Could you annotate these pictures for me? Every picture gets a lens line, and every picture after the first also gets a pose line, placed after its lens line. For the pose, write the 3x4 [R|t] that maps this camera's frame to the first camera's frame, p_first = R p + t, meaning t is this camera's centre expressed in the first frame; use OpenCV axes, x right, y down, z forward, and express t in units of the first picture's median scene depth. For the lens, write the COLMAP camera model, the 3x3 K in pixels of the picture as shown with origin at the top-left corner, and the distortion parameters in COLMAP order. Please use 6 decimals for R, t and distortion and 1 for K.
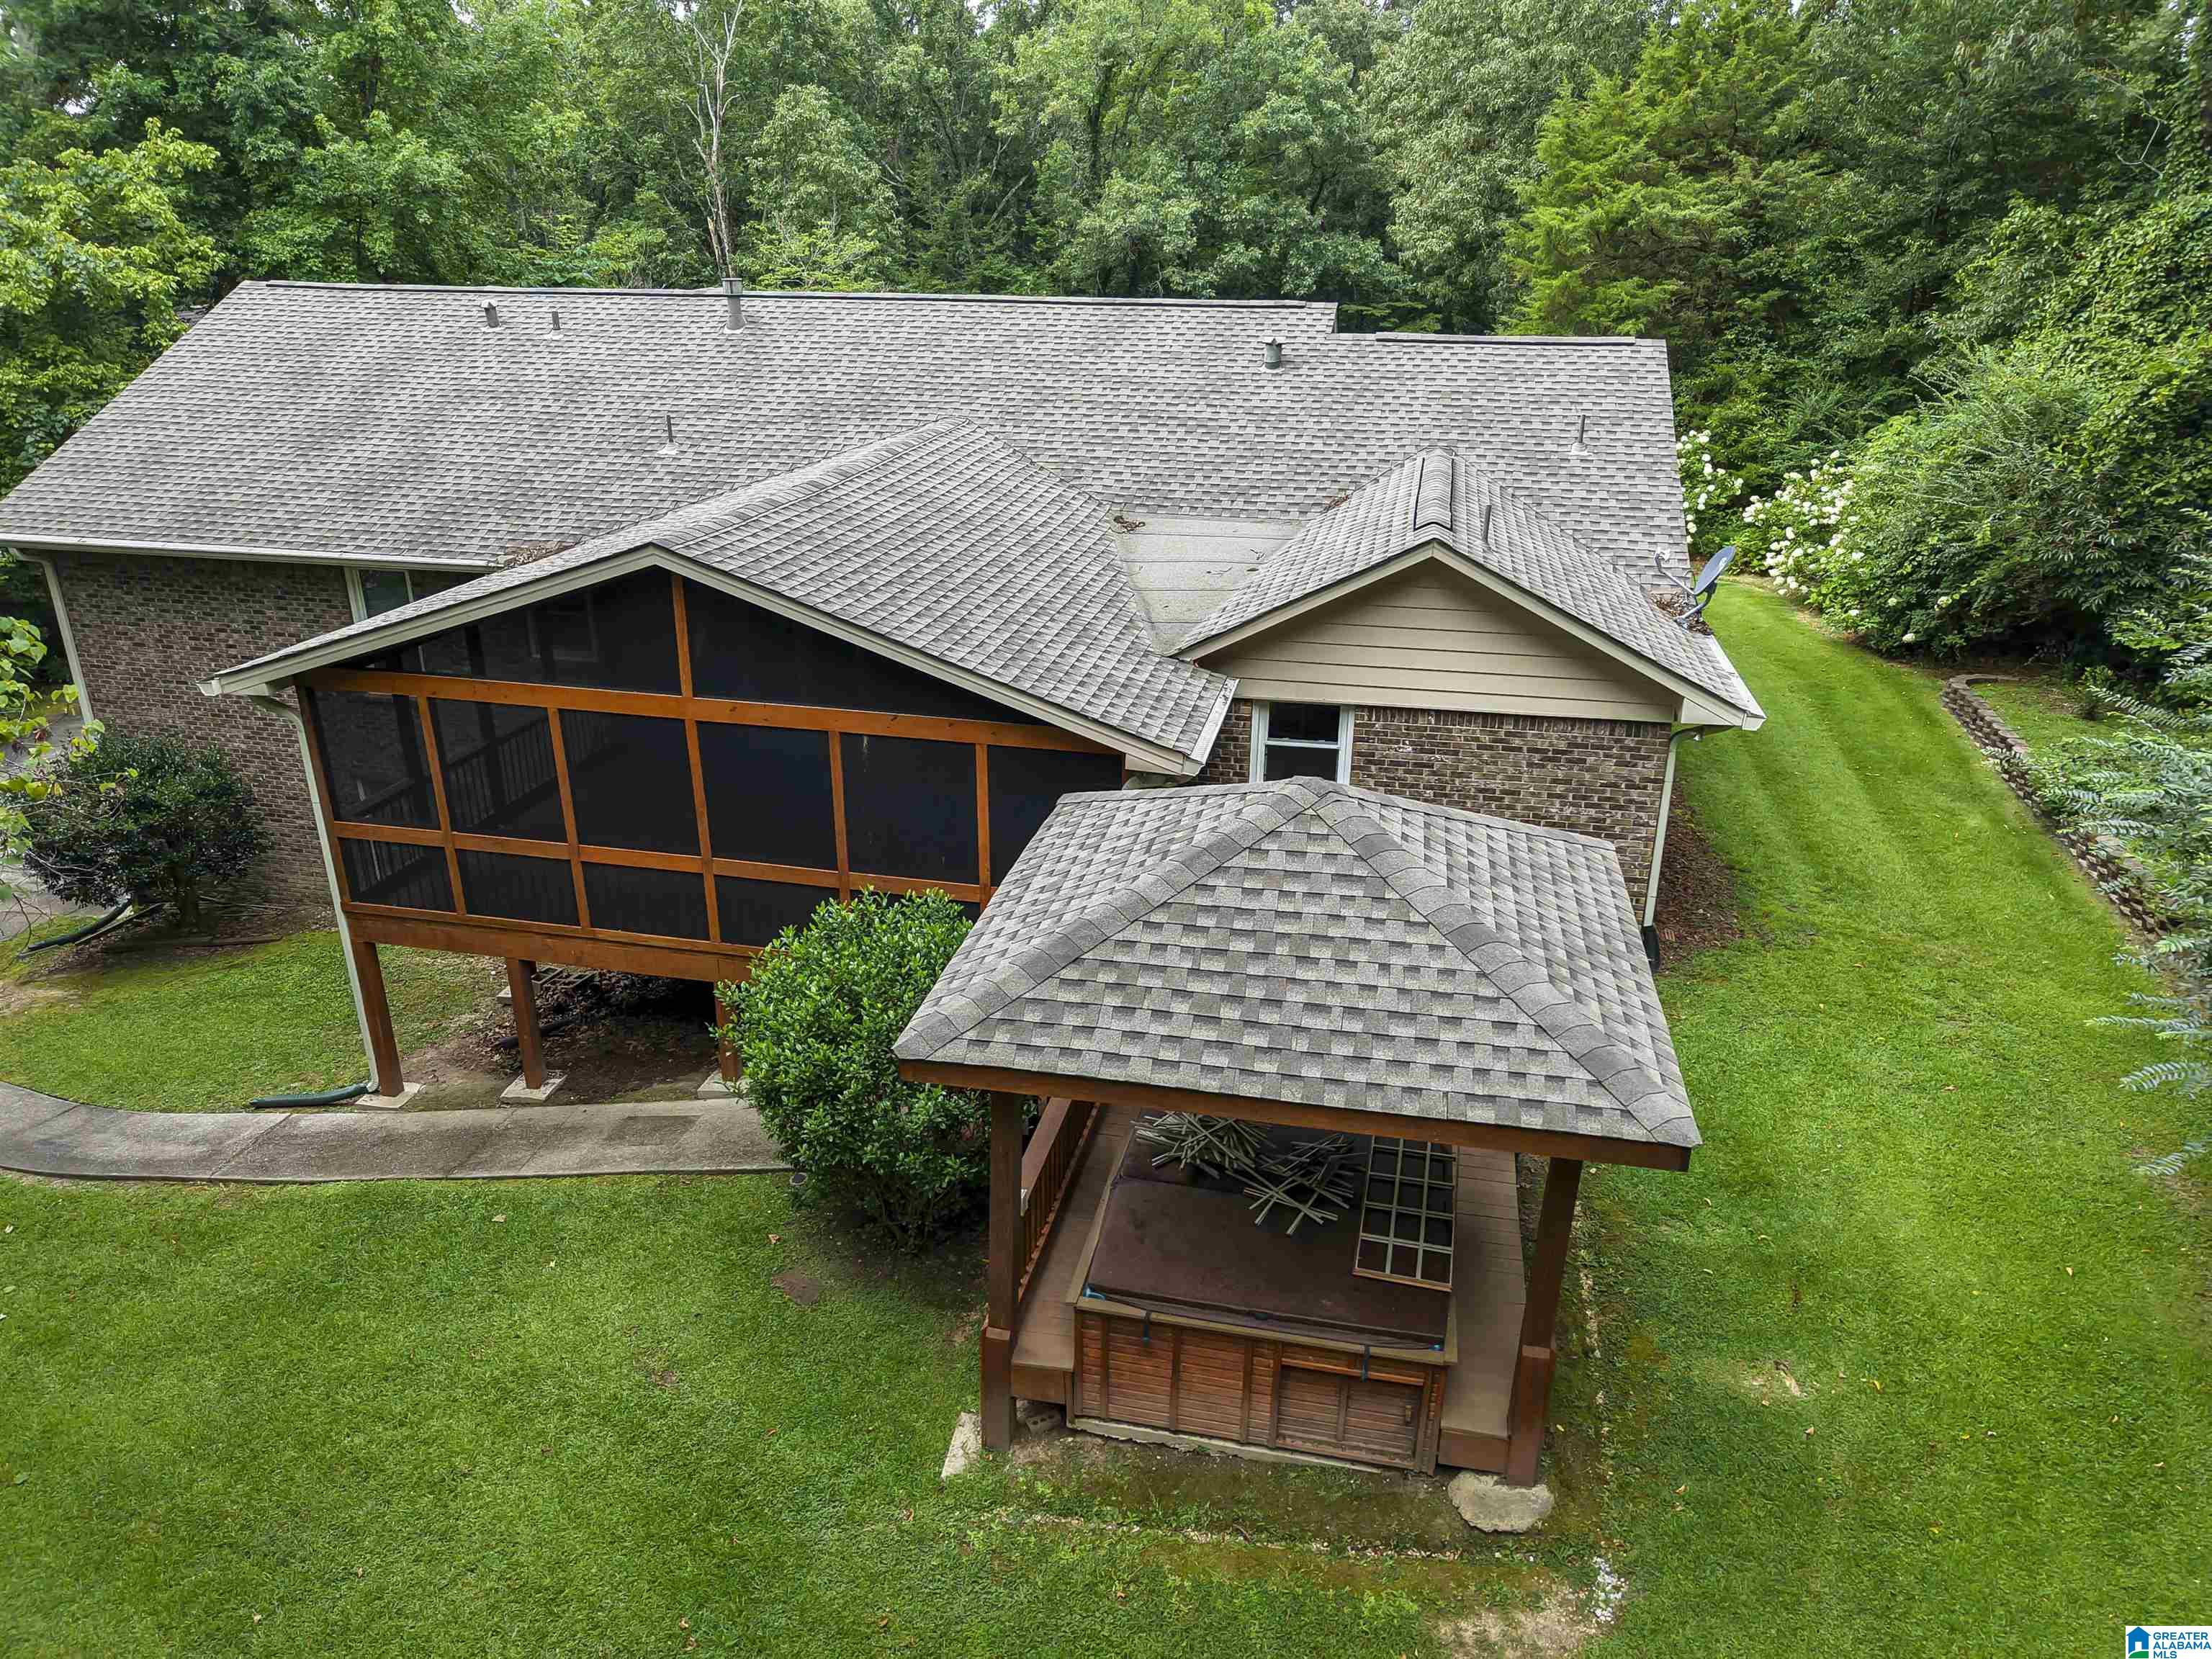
lens RADIAL K [[1451.0, 0, 1106.6], [0, 1451.0, 833.7], [0, 0, 1]] dist [0.003924, 0.000510]
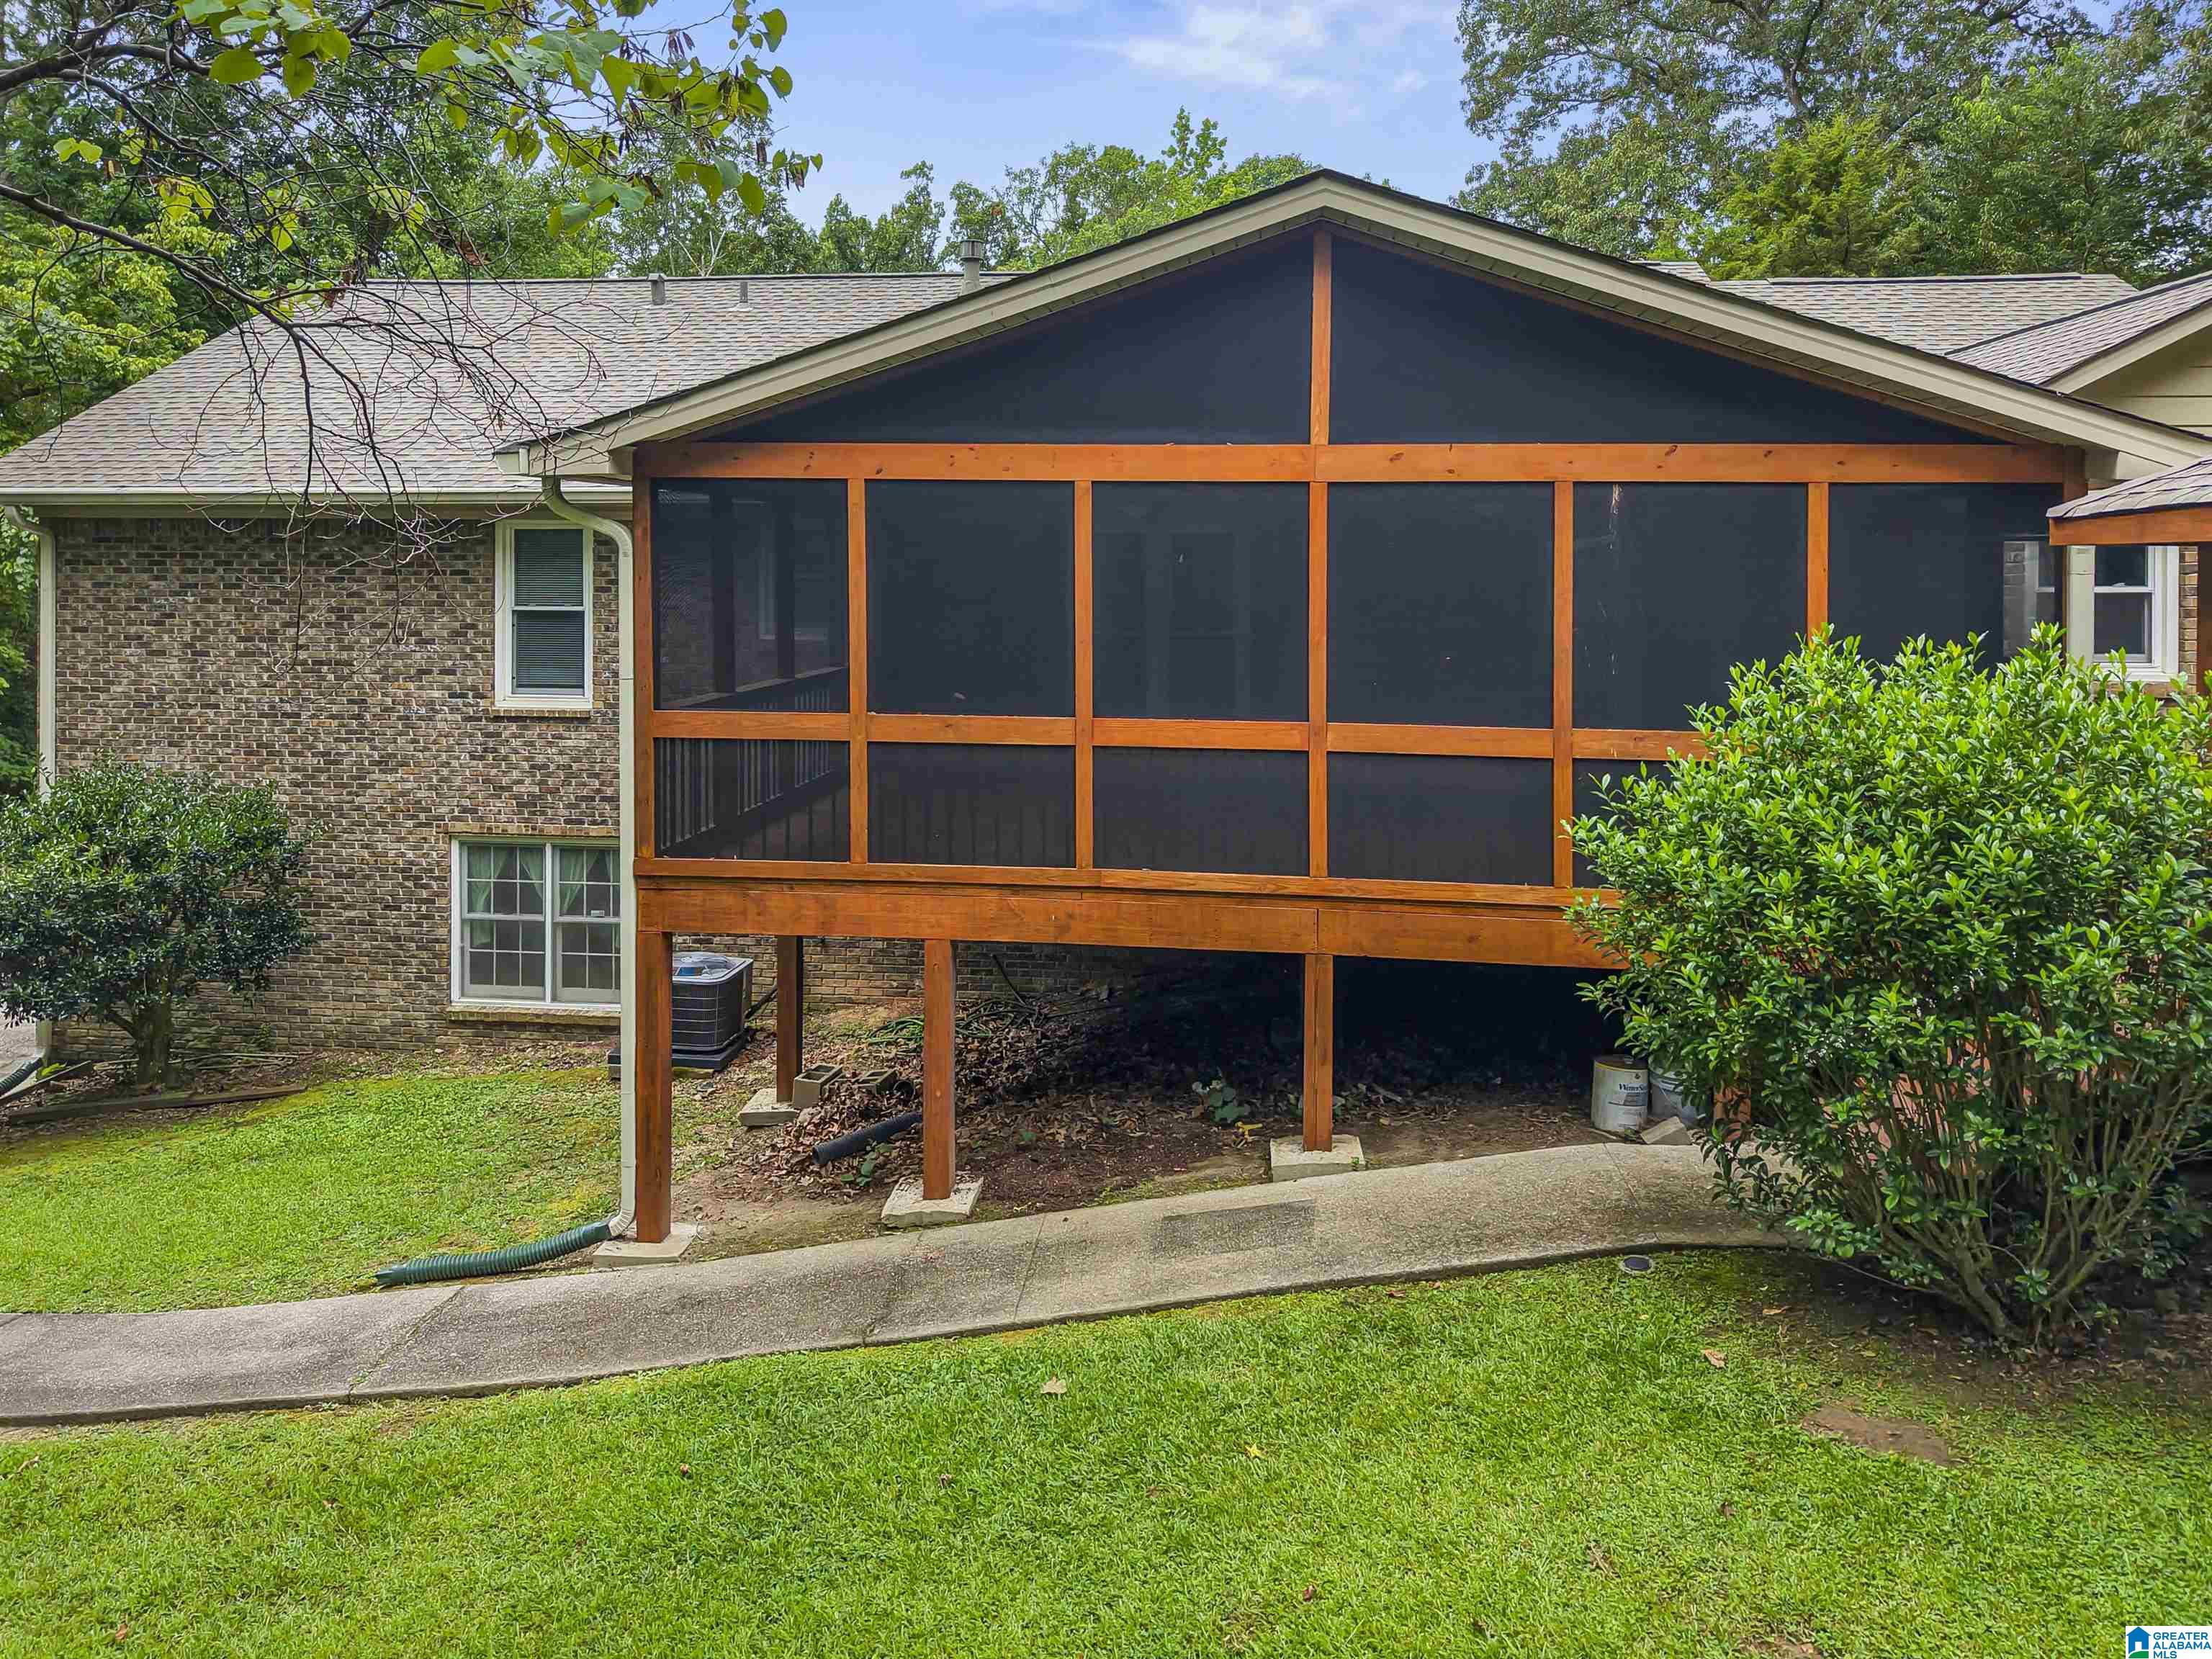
lens RADIAL K [[1546.8, 0, 1104.5], [0, 1546.8, 574.6], [0, 0, 1]] dist [0.004061, -0.002462]
pose [[0.994925, -0.008776, 0.100236, -0.414420], [0.045332, 0.928455, -0.368668, 0.186657], [-0.089829, 0.371341, 0.924141, 0.373789]]
